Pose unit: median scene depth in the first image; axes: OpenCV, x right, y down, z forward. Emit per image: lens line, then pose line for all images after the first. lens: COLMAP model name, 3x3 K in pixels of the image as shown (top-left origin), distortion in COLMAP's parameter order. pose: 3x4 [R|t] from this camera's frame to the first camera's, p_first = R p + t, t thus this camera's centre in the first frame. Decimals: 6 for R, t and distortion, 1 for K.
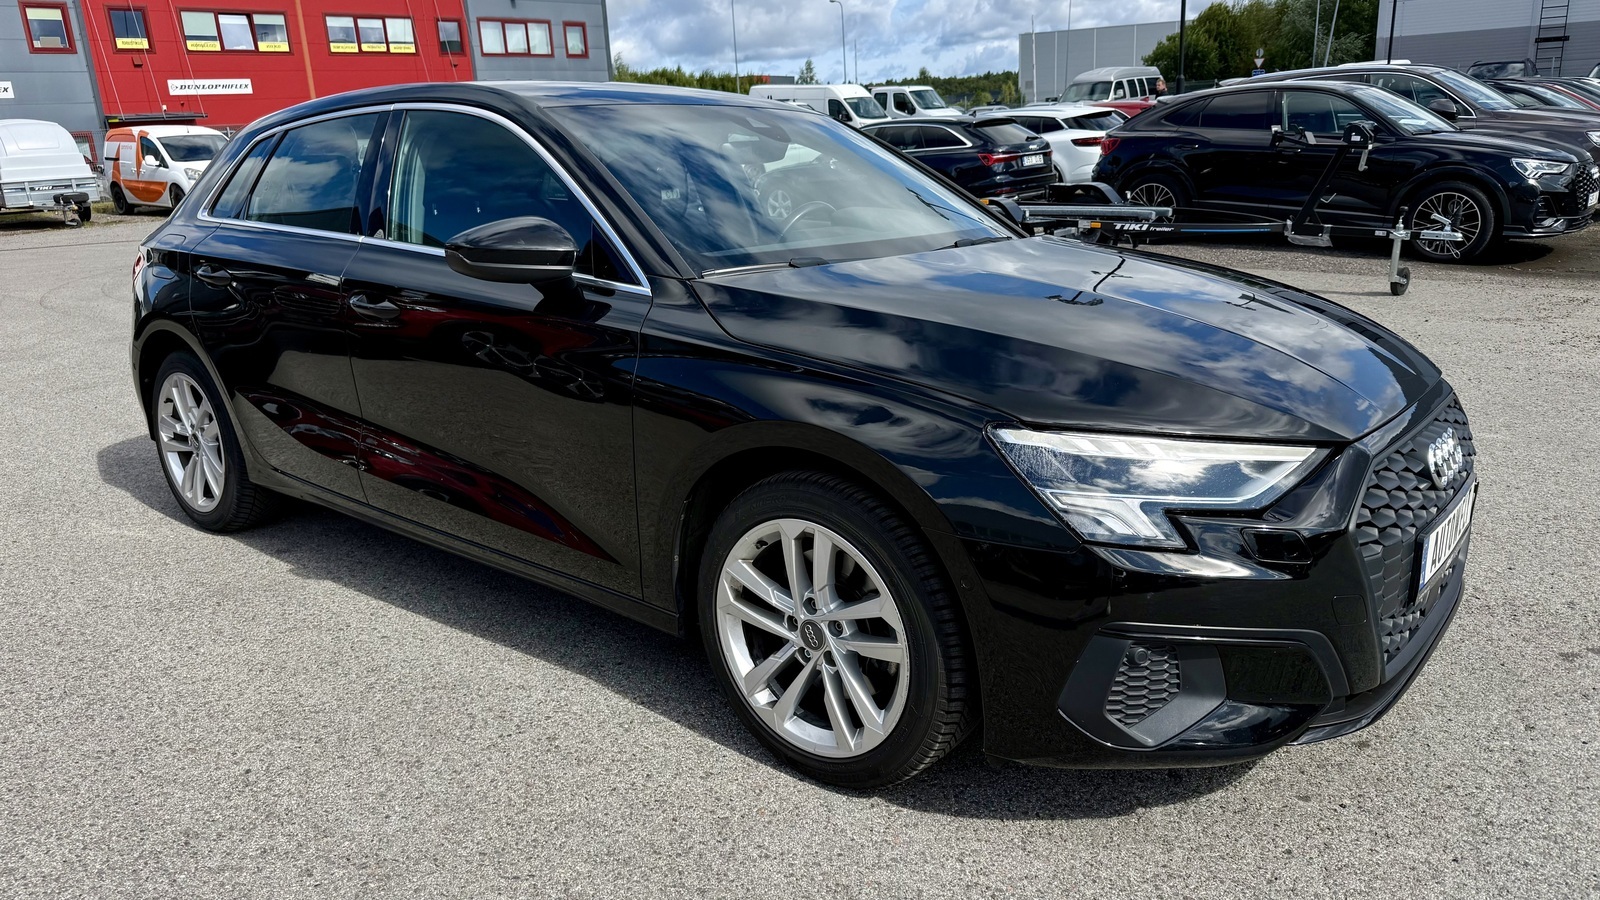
lens RADIAL K [[1150.3, 0, 800.0], [0, 1150.3, 450.0], [0, 0, 1]] dist [-0.009858, -0.008196]
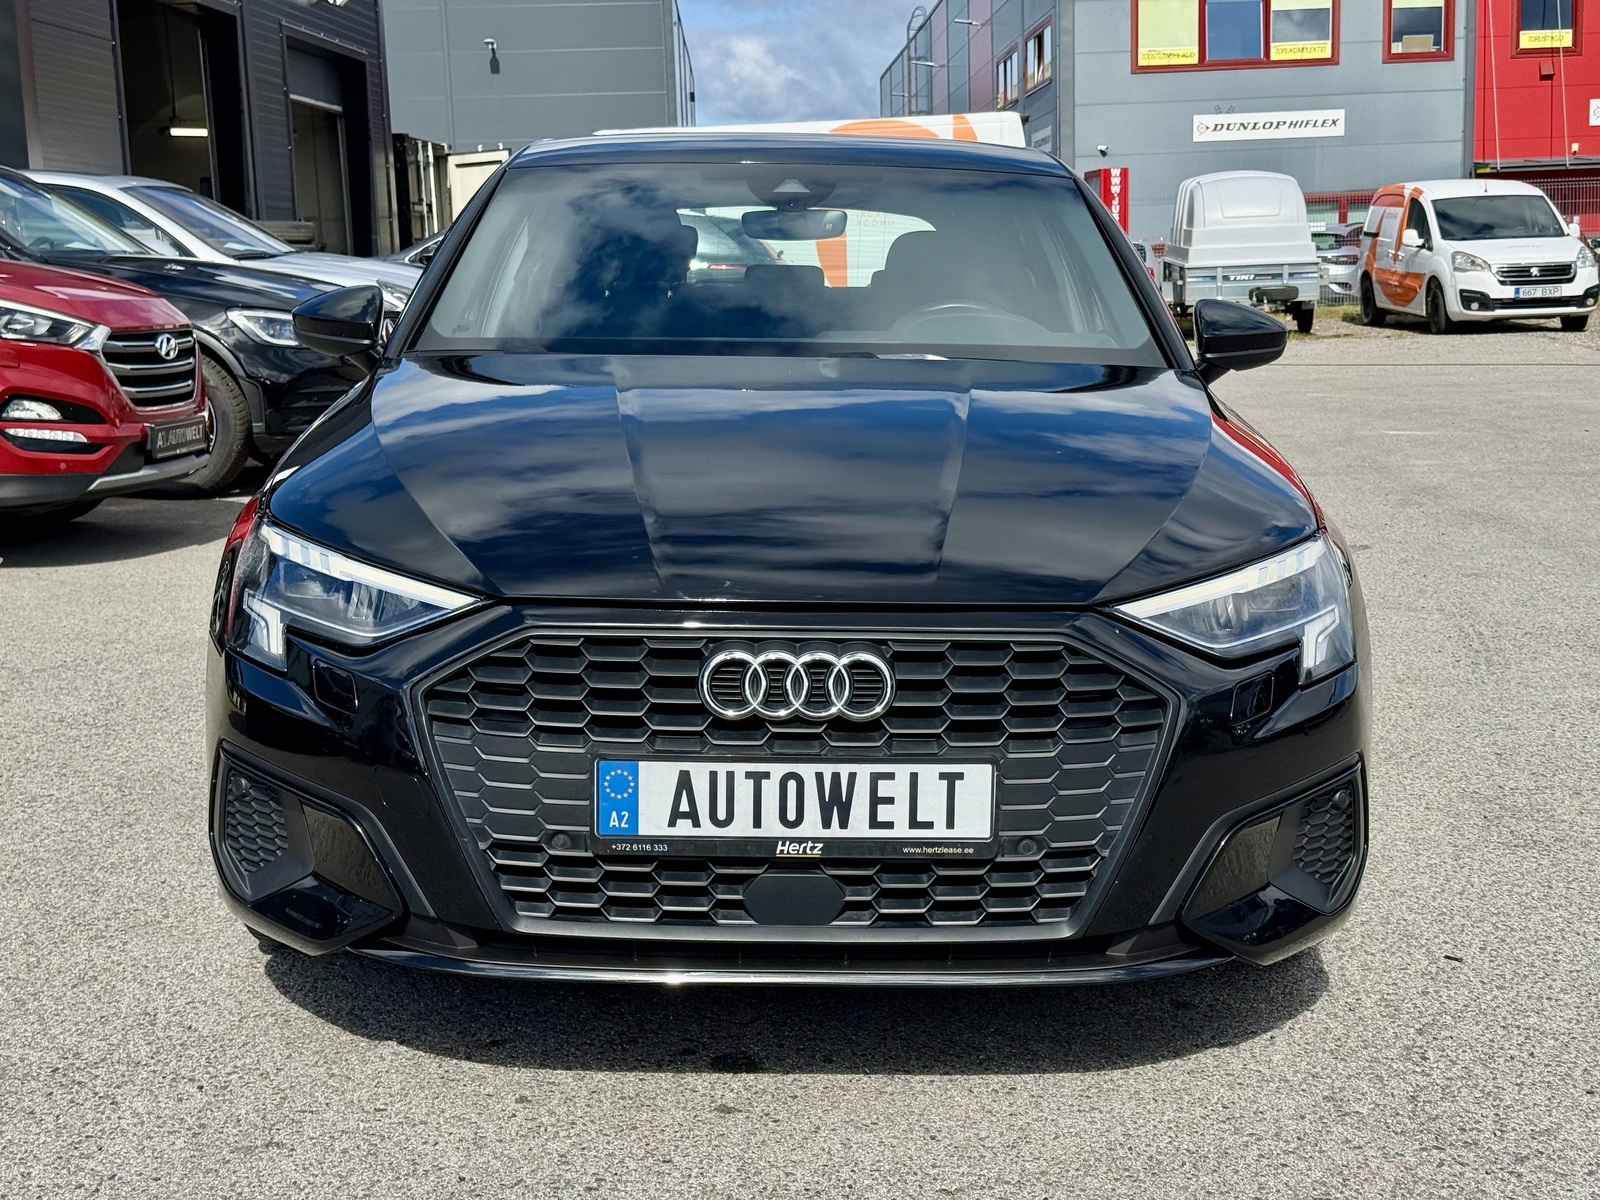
lens RADIAL K [[2275.9, 0, 800.0], [0, 2275.9, 600.0], [0, 0, 1]] dist [0.102247, -0.152514]
pose [[0.627340, 0.138827, -0.766271, 0.179103], [-0.210437, 0.977595, 0.004831, -0.005675], [0.749774, 0.158221, 0.642499, 0.016113]]
